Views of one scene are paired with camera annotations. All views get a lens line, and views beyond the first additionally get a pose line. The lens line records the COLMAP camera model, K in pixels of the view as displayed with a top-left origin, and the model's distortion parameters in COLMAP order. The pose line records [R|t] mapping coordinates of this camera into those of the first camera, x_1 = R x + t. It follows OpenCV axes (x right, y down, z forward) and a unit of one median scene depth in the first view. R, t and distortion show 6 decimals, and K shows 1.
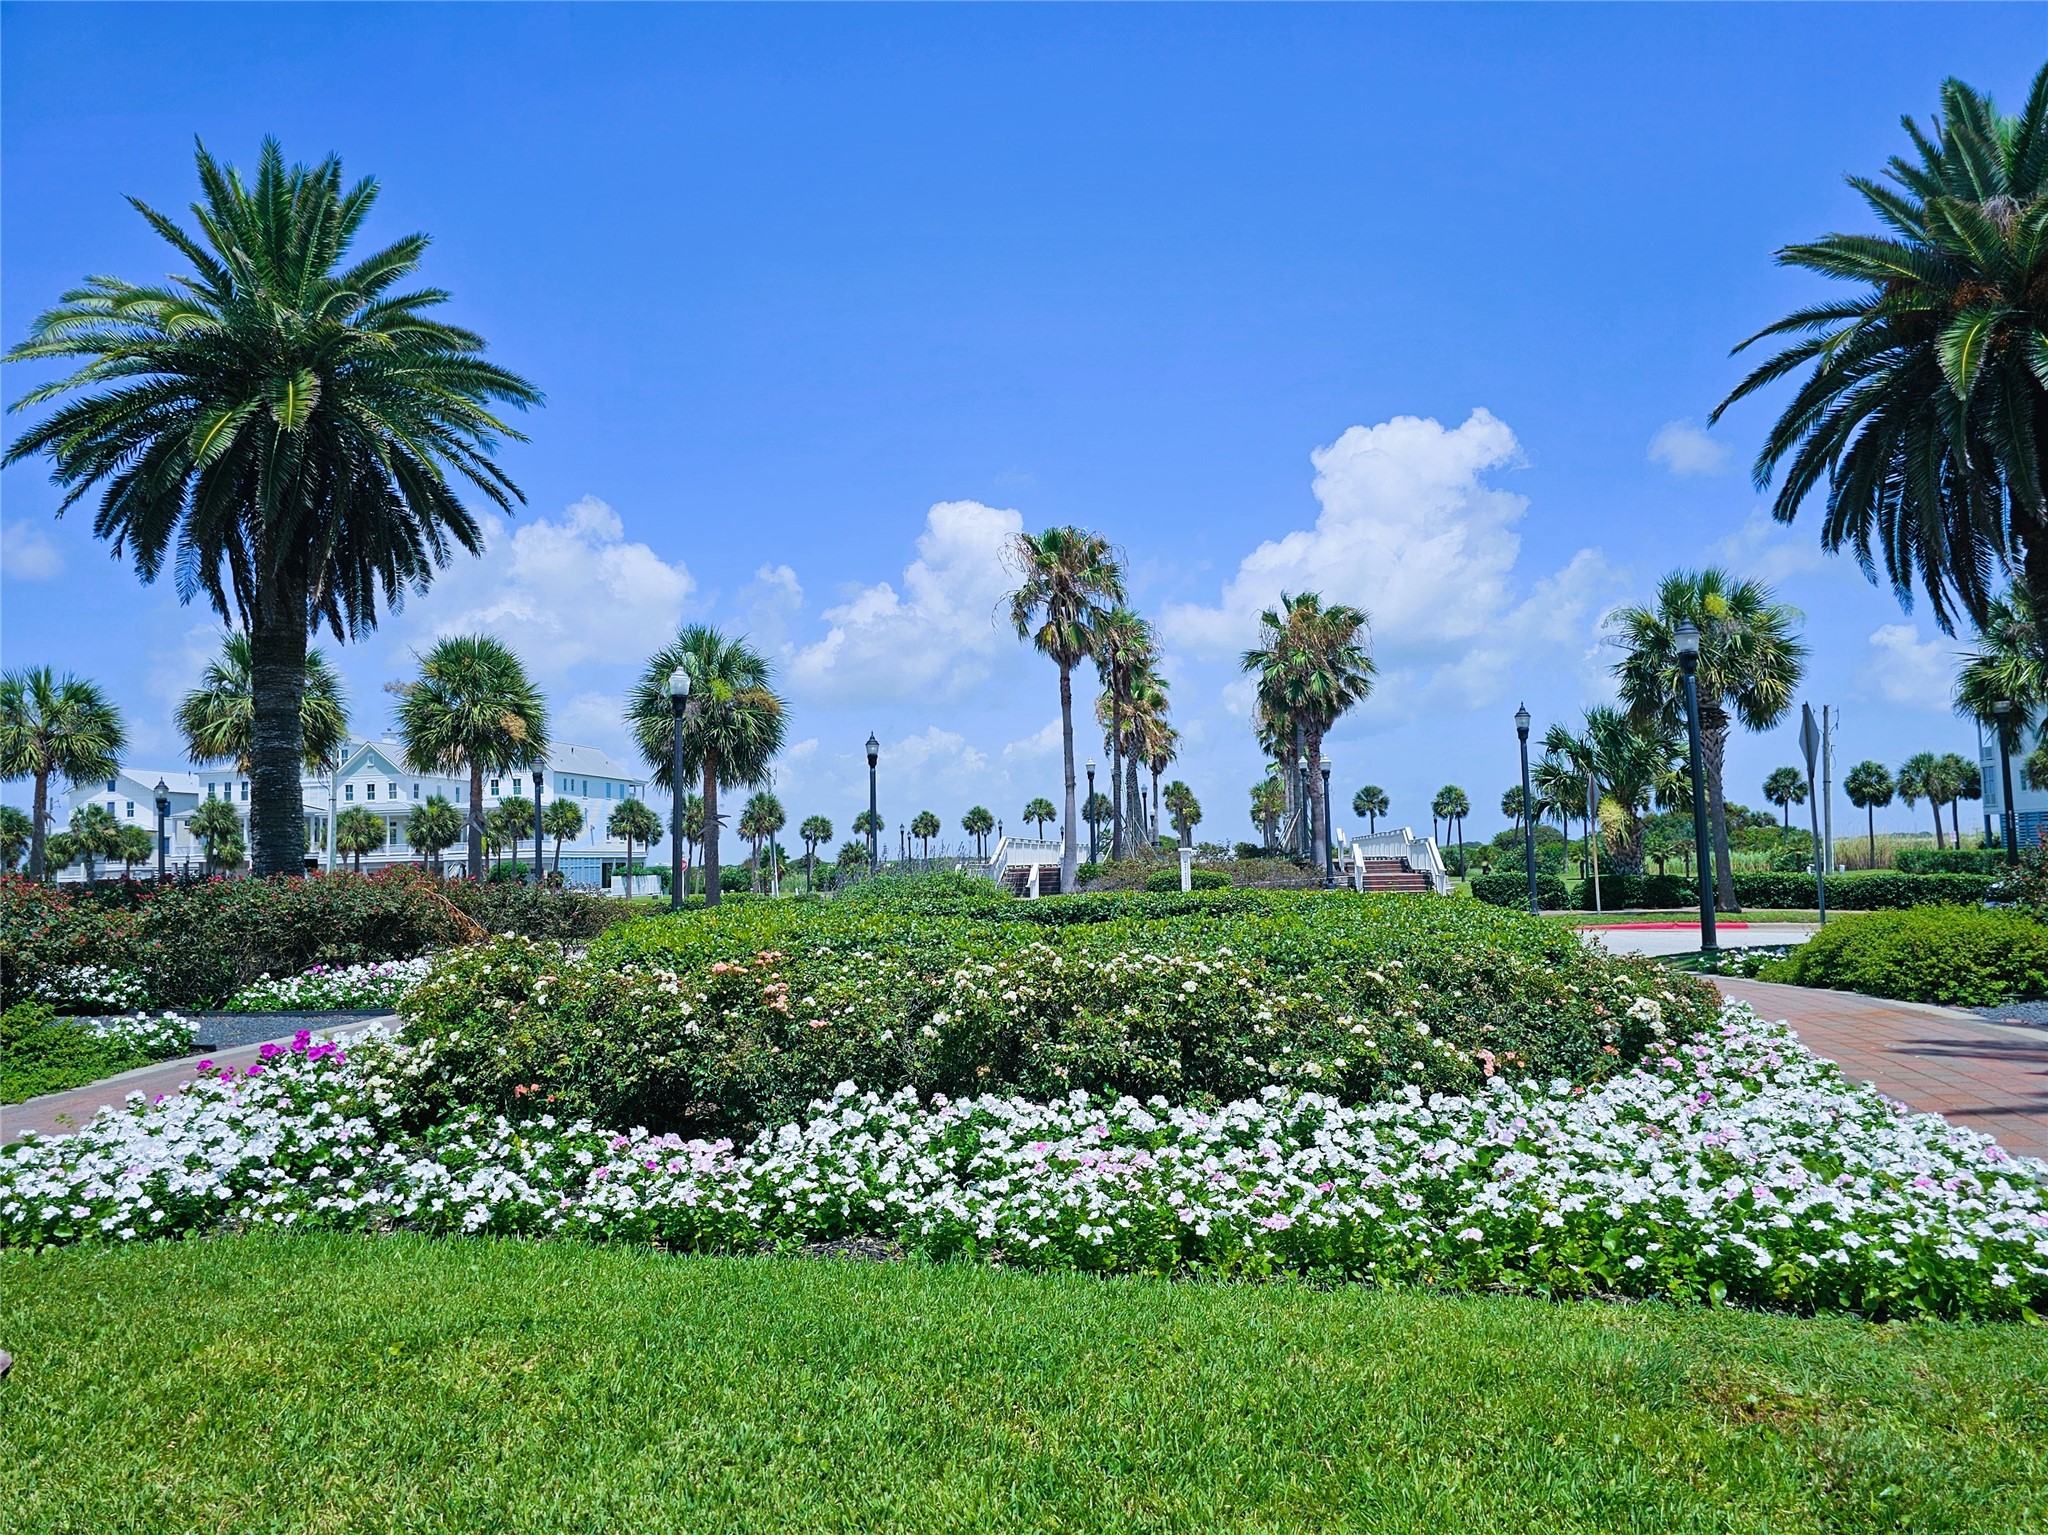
lens RADIAL K [[1362.3, 0, 1026.9], [0, 1362.3, 767.8], [0, 0, 1]] dist [0.000346, 0.029876]
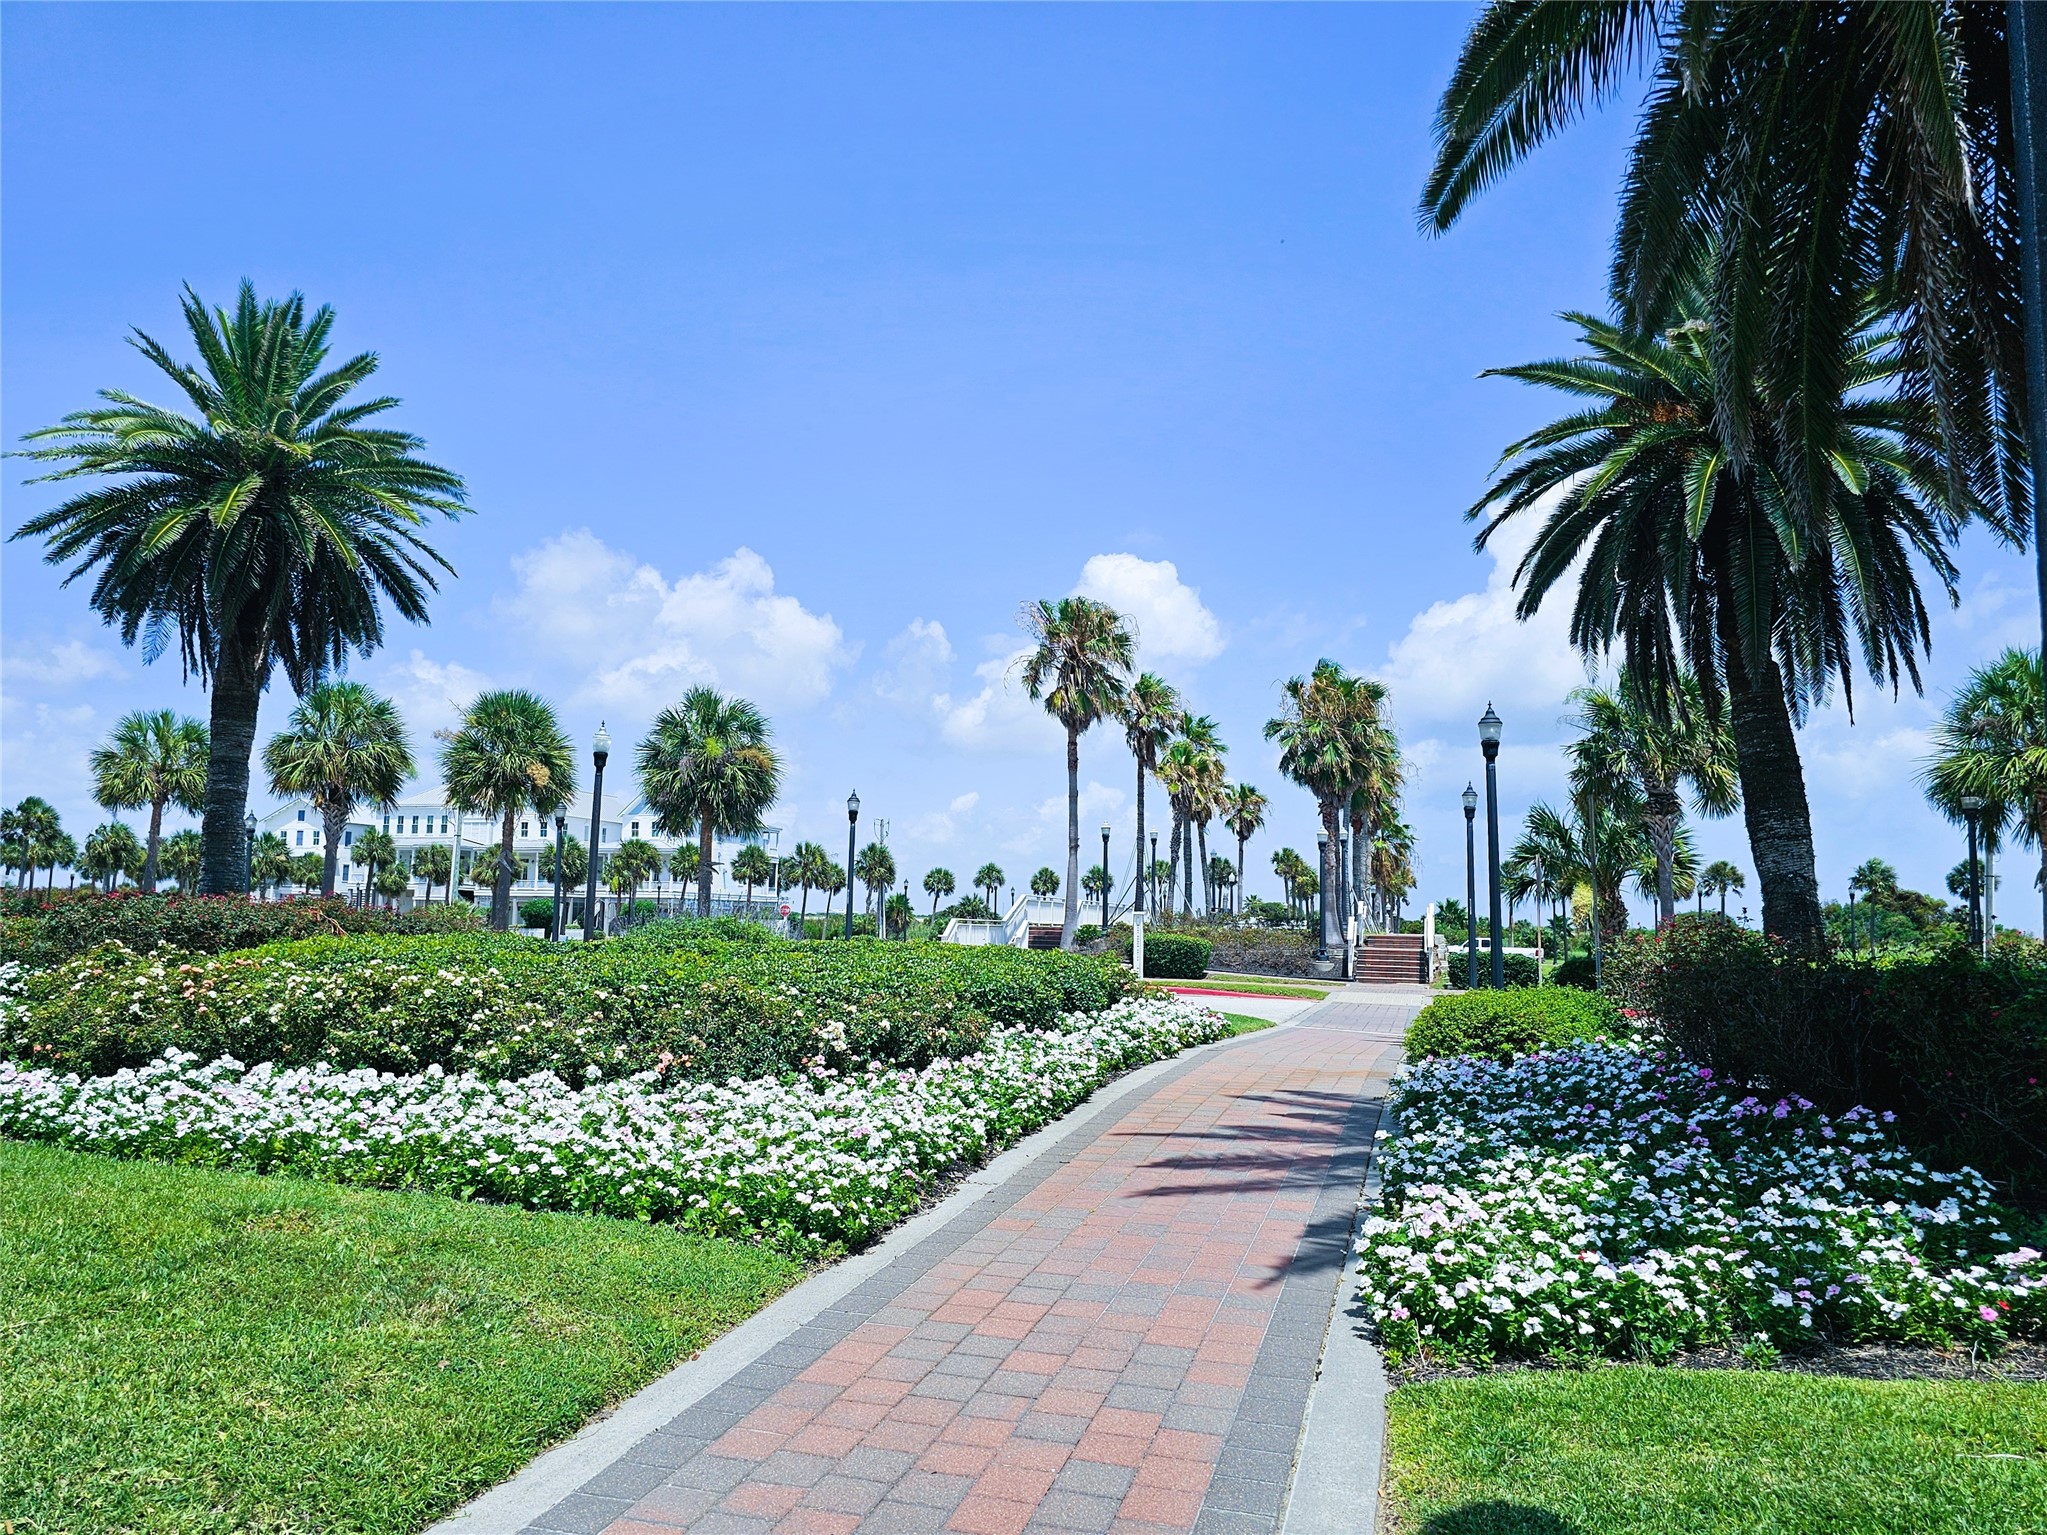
lens RADIAL K [[1396.9, 0, 1018.4], [0, 1396.9, 776.2], [0, 0, 1]] dist [0.064773, -0.039303]
pose [[0.989908, 0.030383, -0.138419, 0.152506], [-0.035141, 0.998868, -0.032062, -0.005876], [0.137289, 0.036603, 0.989855, -0.060366]]
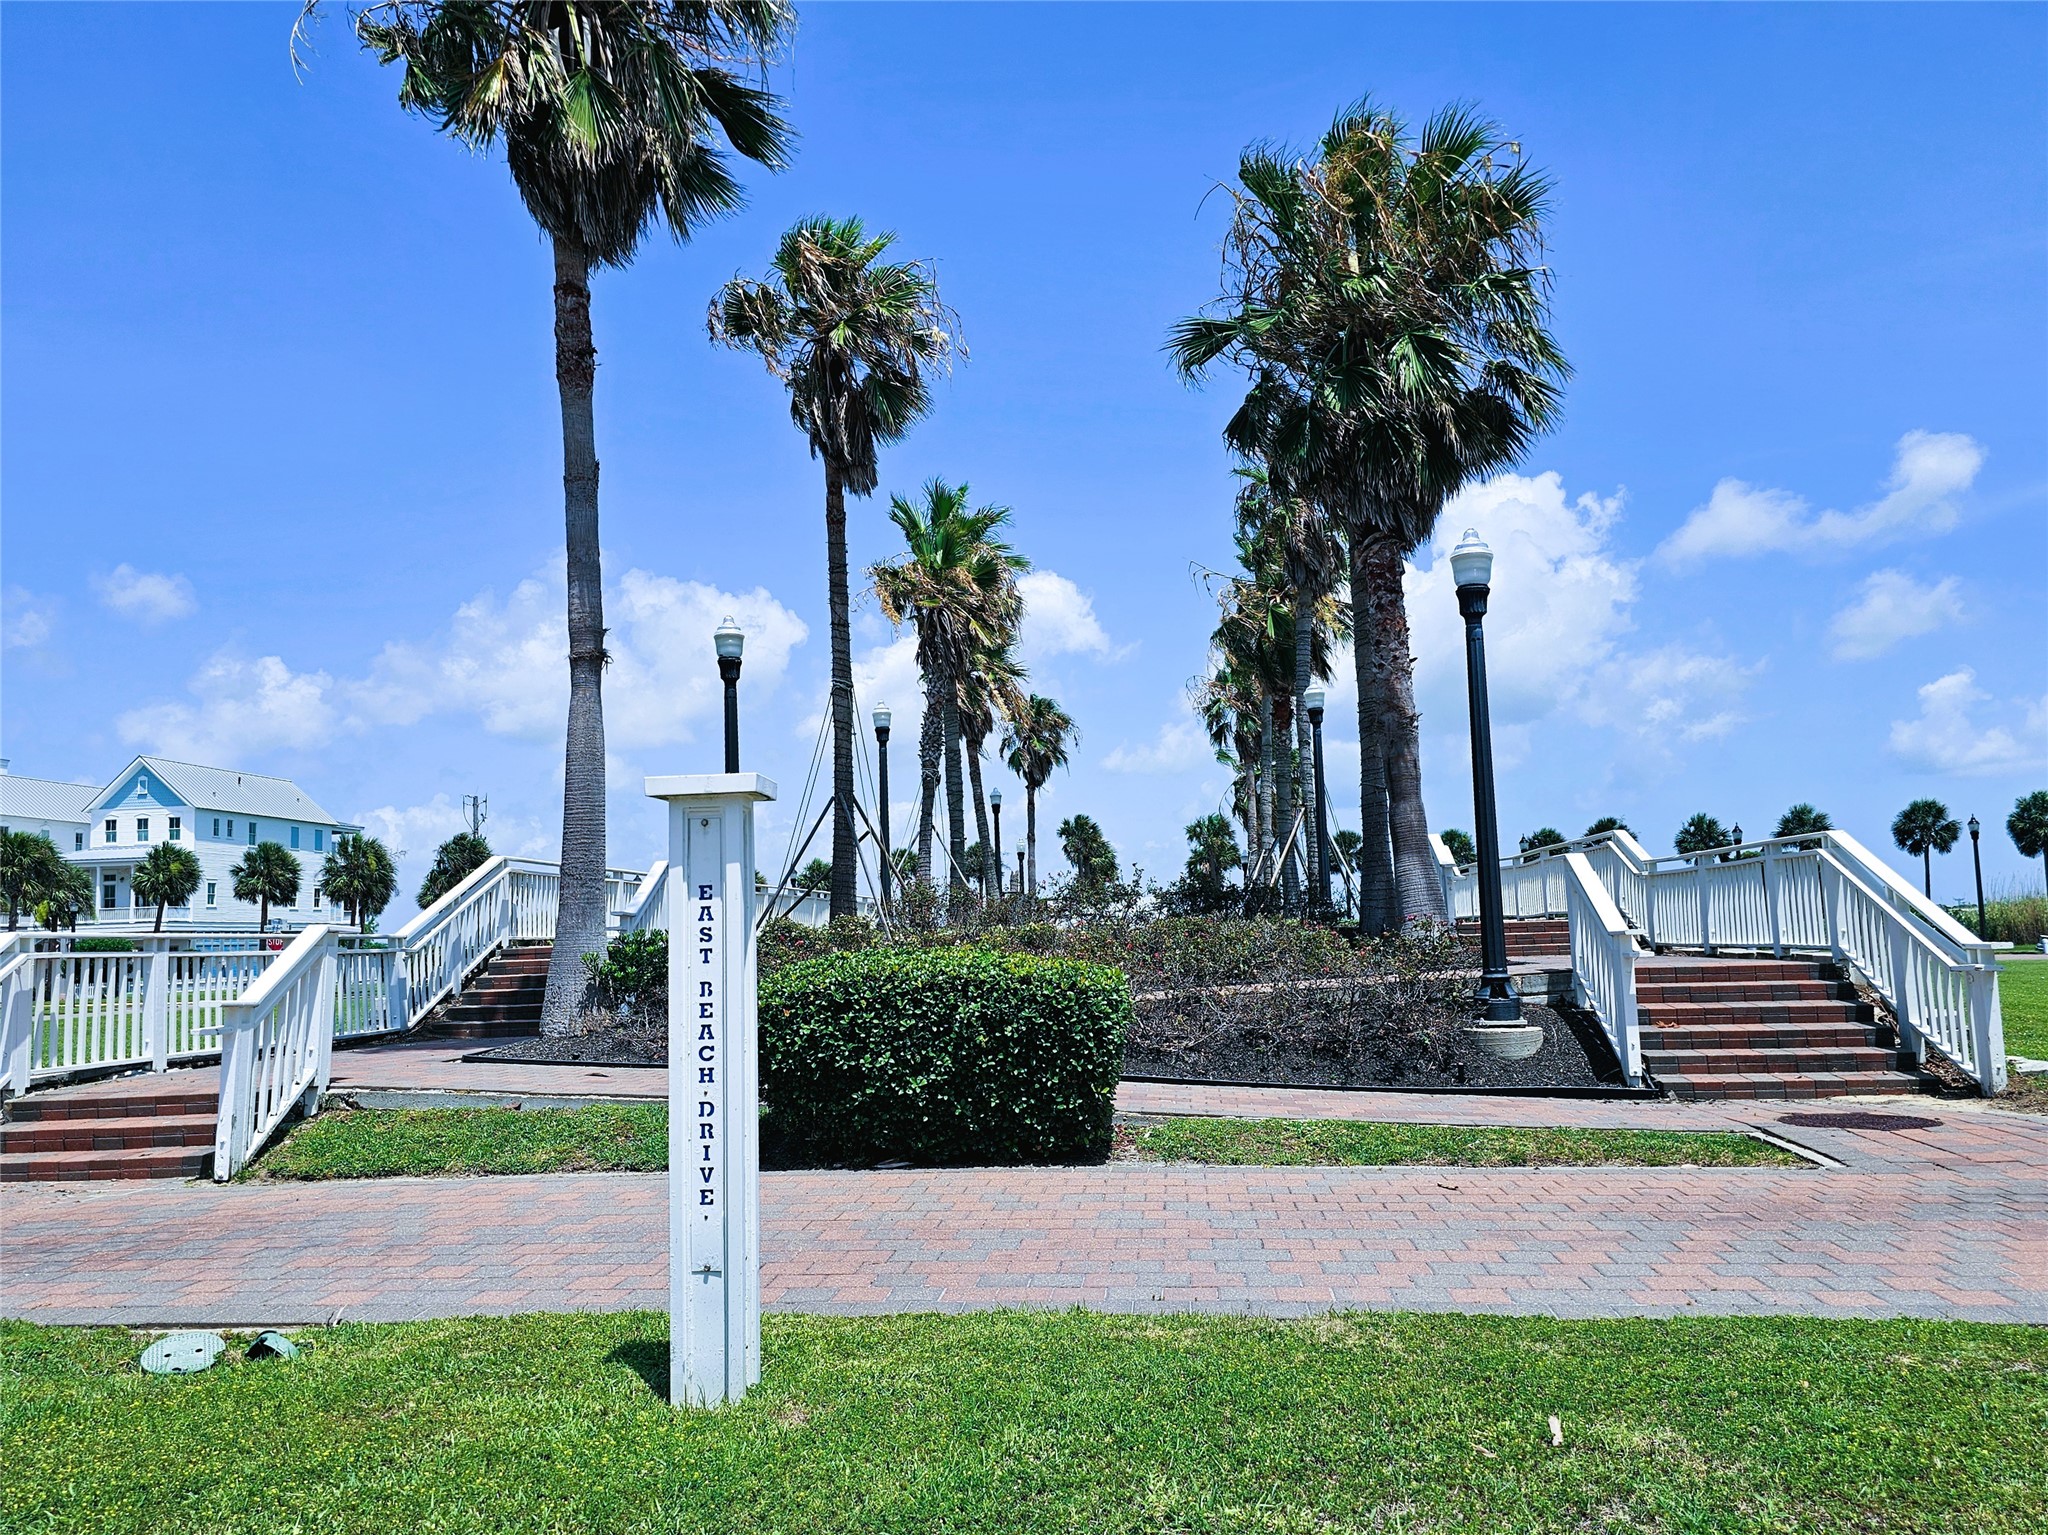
lens RADIAL K [[1397.6, 0, 1018.9], [0, 1397.6, 776.2], [0, 0, 1]] dist [0.064773, -0.039303]
pose [[0.998916, 0.002063, 0.046498, 0.124269], [0.000007, 0.999010, -0.044484, 0.058720], [-0.046544, 0.044436, 0.997927, 0.791216]]
